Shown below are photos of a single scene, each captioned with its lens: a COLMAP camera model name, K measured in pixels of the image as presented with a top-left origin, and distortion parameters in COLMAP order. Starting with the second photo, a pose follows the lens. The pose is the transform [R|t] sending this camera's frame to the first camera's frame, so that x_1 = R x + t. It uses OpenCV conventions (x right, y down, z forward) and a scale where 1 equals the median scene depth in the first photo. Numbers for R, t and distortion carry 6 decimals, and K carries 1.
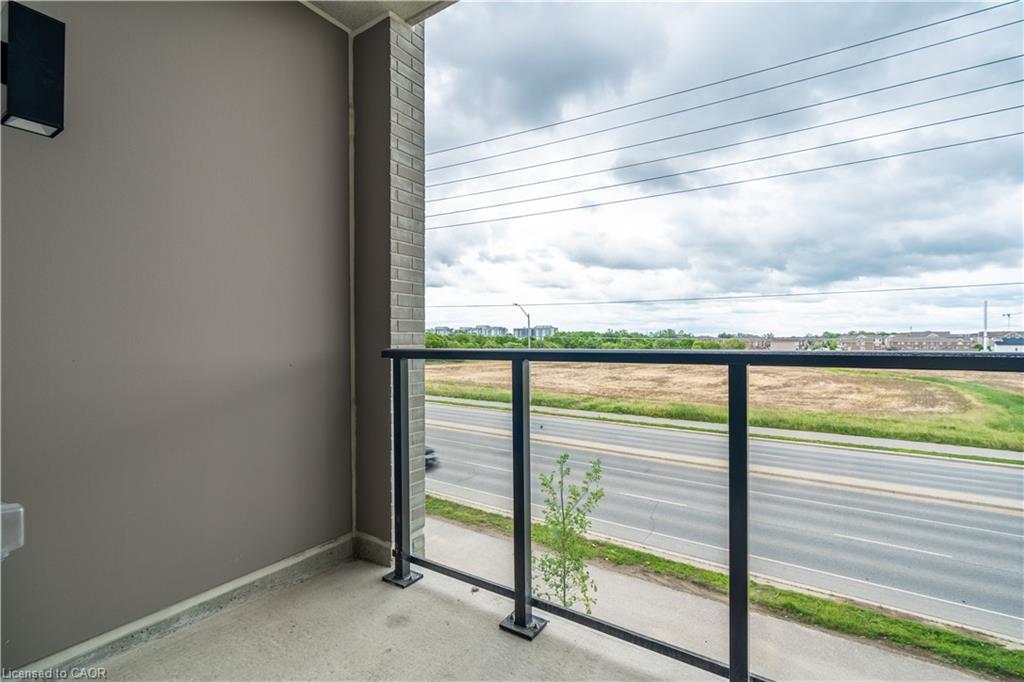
lens RADIAL K [[468.1, 0, 510.2], [0, 468.1, 338.8], [0, 0, 1]] dist [-0.006037, 0.003409]
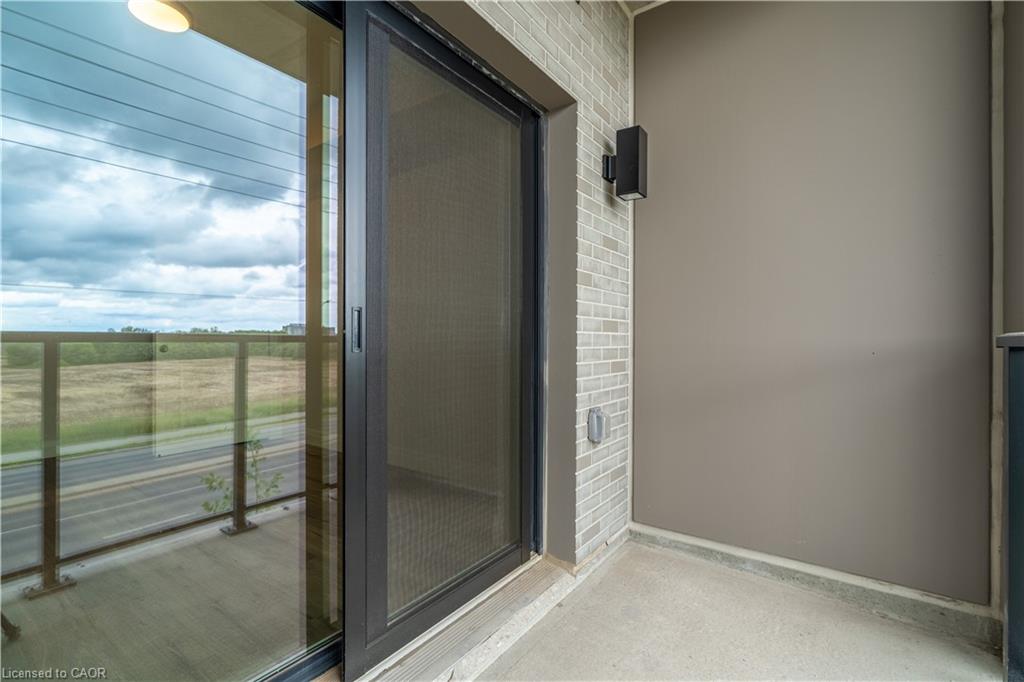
lens RADIAL K [[468.1, 0, 511.7], [0, 468.1, 339.3], [0, 0, 1]] dist [-0.006037, 0.003409]
pose [[-0.031458, 0.006402, -0.999485, 0.393005], [-0.005145, 0.999965, 0.006567, 0.029125], [0.999492, 0.005349, -0.031424, 0.369519]]
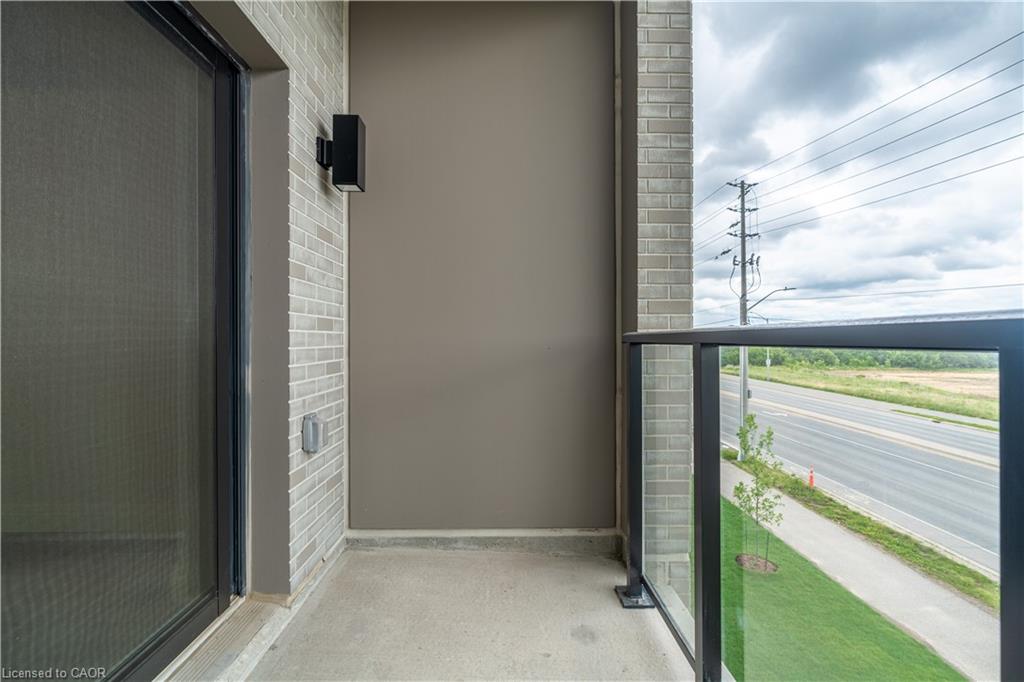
lens RADIAL K [[468.1, 0, 512.3], [0, 468.1, 338.2], [0, 0, 1]] dist [-0.006037, 0.003409]
pose [[0.566212, 0.005244, -0.824243, 0.356076], [-0.002557, 0.999986, 0.004605, 0.029027], [0.824256, -0.000500, 0.566217, 0.328049]]
